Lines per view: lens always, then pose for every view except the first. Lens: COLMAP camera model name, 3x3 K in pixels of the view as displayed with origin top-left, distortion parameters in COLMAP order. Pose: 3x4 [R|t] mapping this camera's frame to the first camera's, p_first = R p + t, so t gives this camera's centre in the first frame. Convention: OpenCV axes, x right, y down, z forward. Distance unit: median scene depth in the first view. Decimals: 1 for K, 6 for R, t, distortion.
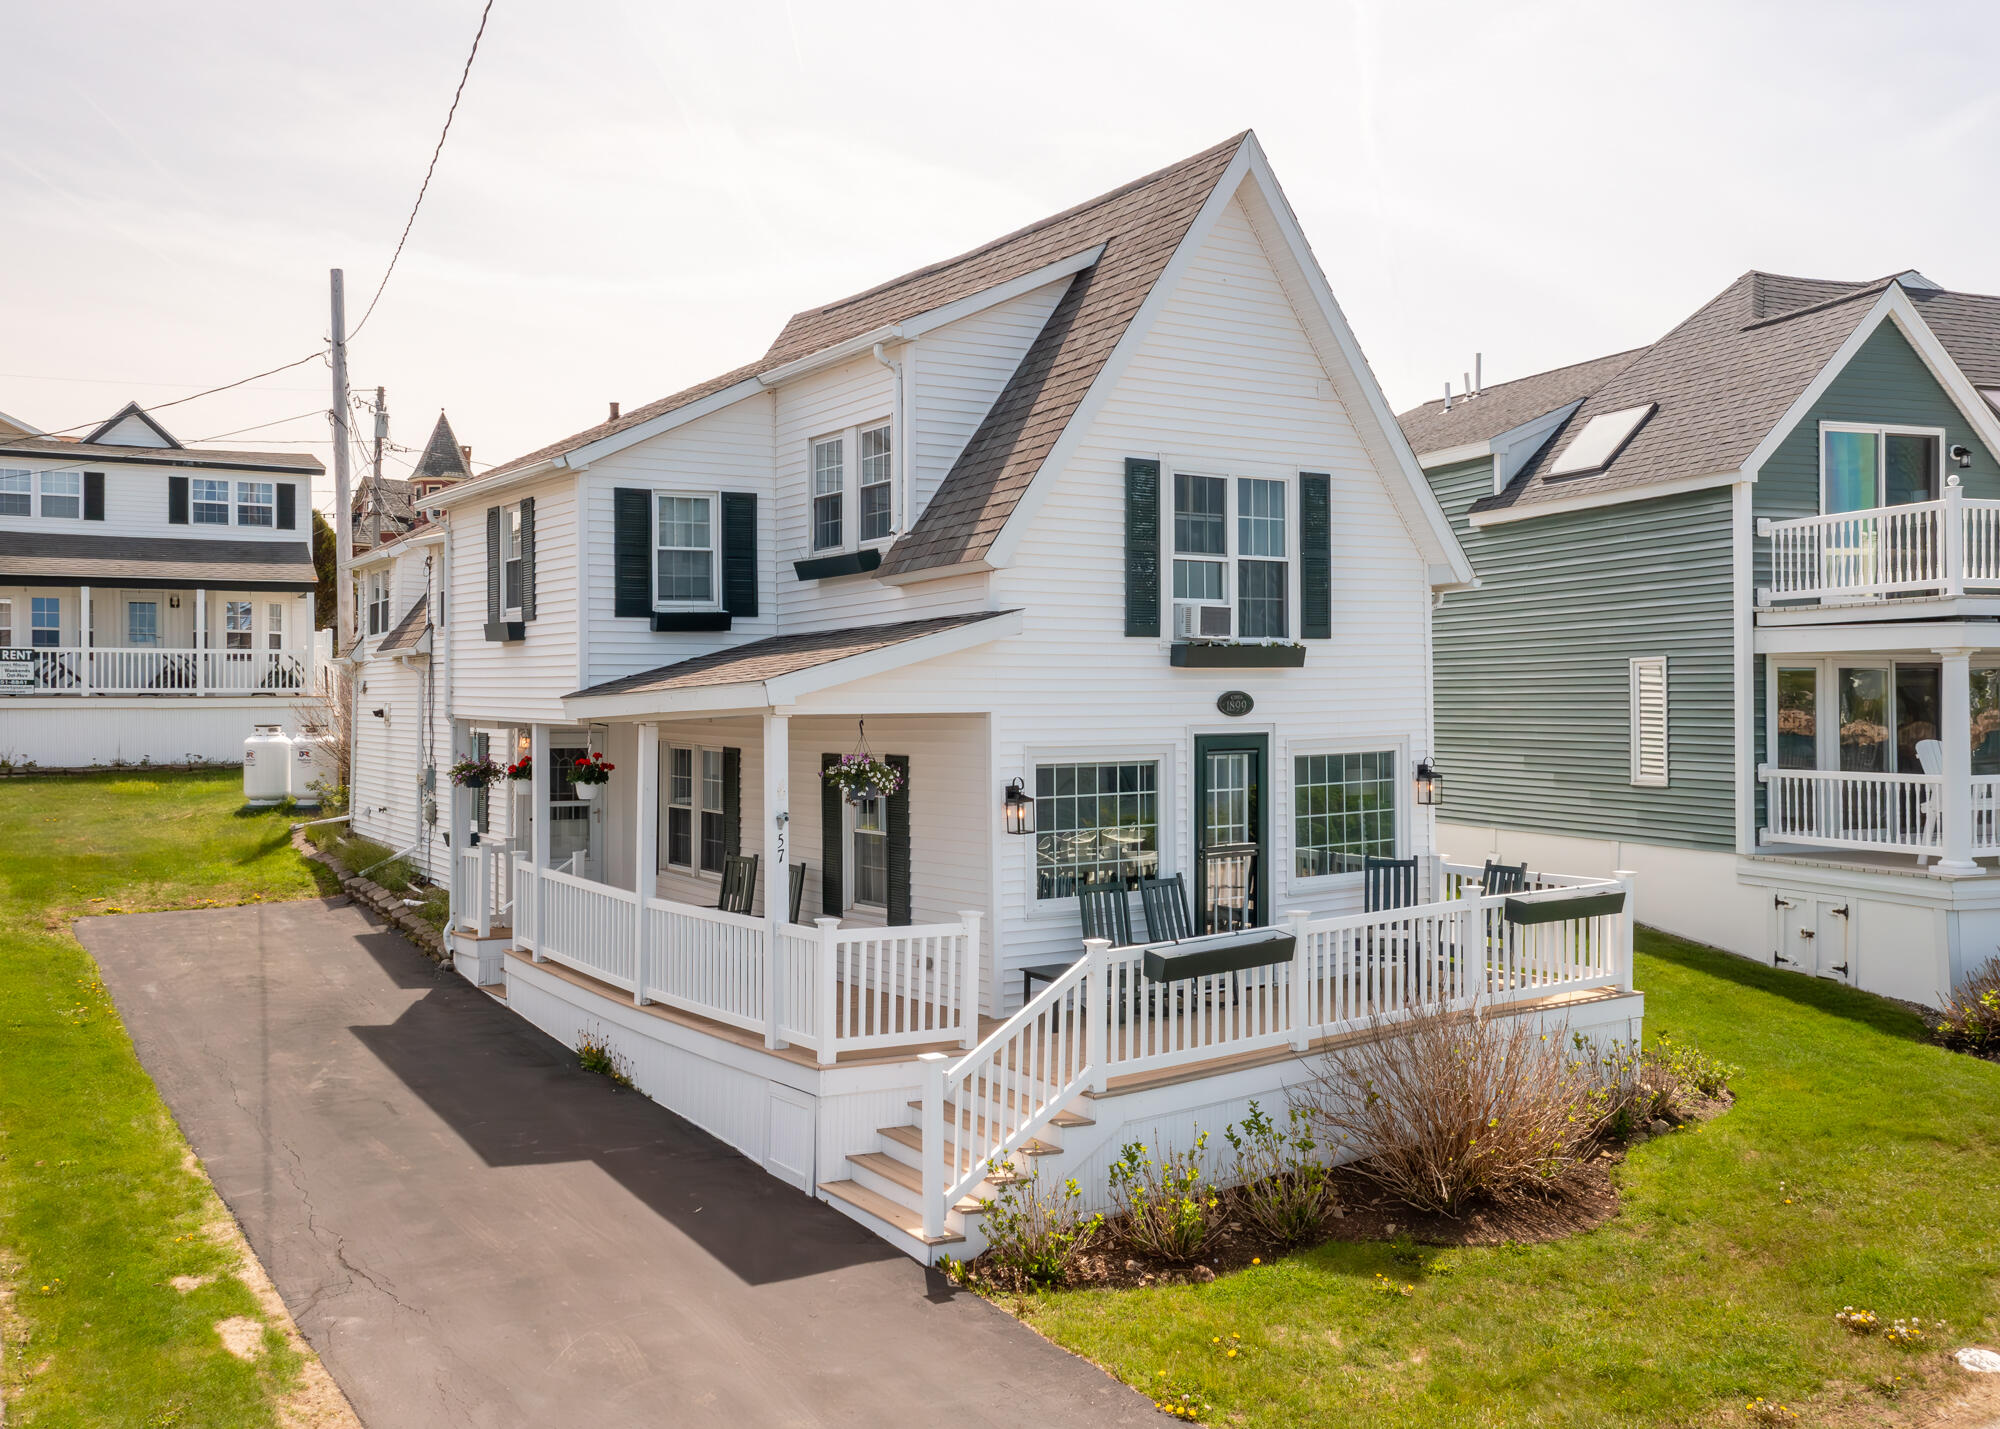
lens RADIAL K [[1748.9, 0, 1000.0], [0, 1748.9, 714.5], [0, 0, 1]] dist [0.009079, 0.002561]
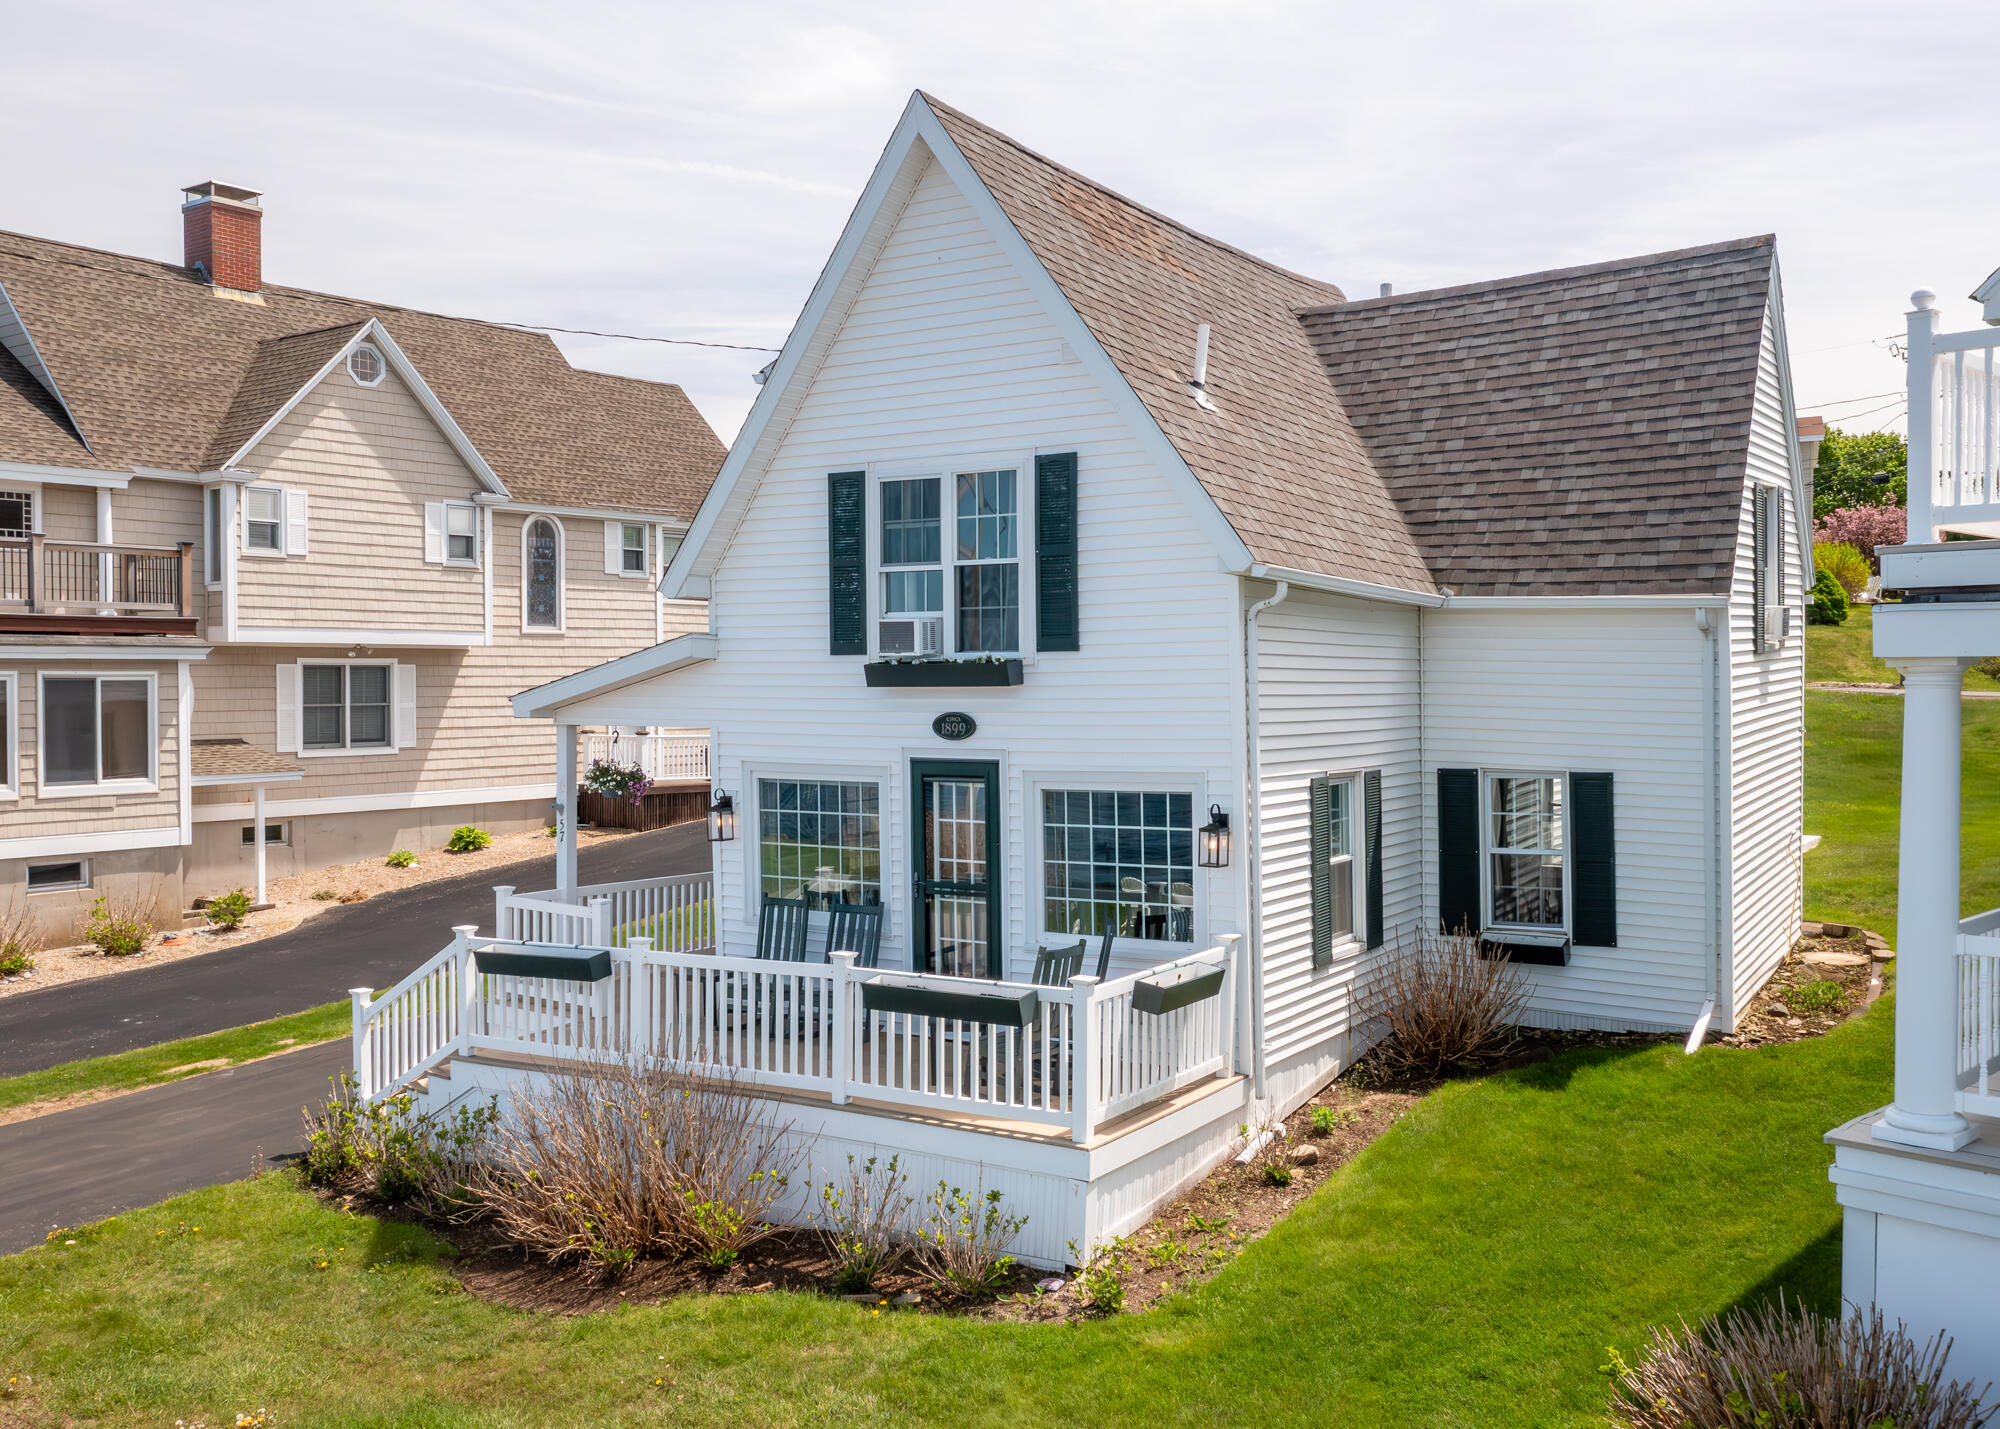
lens RADIAL K [[1809.4, 0, 930.4], [0, 1809.4, 712.4], [0, 0, 1]] dist [-0.035966, -0.001164]
pose [[0.436377, 0.031566, -0.899210, 0.976924], [-0.007771, 0.999479, 0.031315, -0.042883], [0.899730, -0.006678, 0.436395, 0.584162]]
